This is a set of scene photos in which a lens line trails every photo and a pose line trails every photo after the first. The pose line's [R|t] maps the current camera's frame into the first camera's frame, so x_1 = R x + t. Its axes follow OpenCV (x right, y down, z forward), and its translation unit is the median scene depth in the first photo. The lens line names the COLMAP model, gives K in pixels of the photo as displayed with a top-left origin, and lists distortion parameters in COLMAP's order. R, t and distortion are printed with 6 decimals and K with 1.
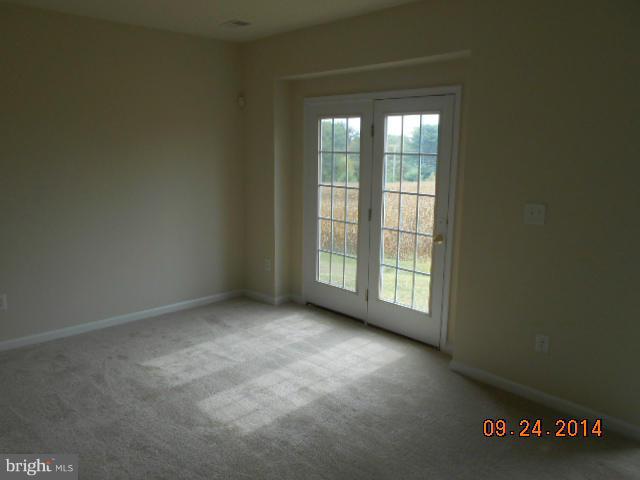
lens RADIAL K [[522.8, 0, 320.9], [0, 522.8, 239.7], [0, 0, 1]] dist [0.012131, -0.006443]
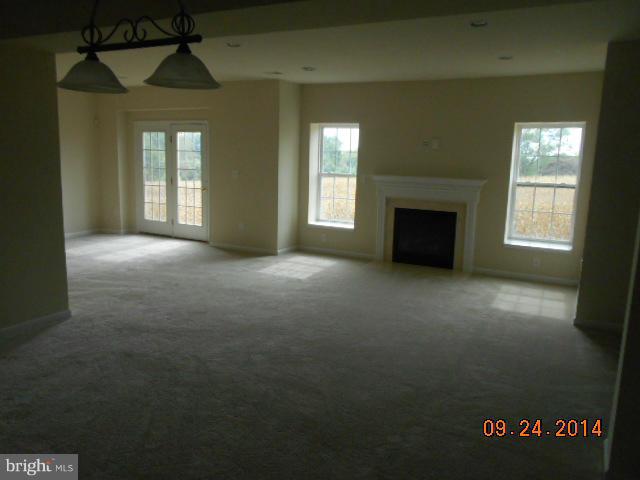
lens RADIAL K [[522.8, 0, 321.3], [0, 522.8, 240.6], [0, 0, 1]] dist [0.012131, -0.006443]
pose [[0.948762, -0.042449, 0.313129, 0.000740], [0.046502, 0.998903, -0.005484, 0.217601], [-0.312552, 0.019764, 0.949695, -1.077185]]
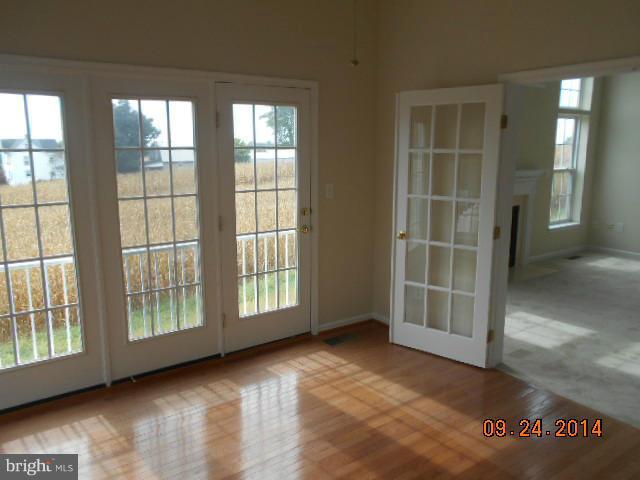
lens RADIAL K [[522.8, 0, 314.8], [0, 522.8, 240.4], [0, 0, 1]] dist [0.012131, -0.006443]
pose [[0.114402, -0.196878, 0.973731, -0.698683], [0.176671, 0.968574, 0.175079, -0.140884], [-0.977599, 0.152000, 0.145589, 0.748419]]
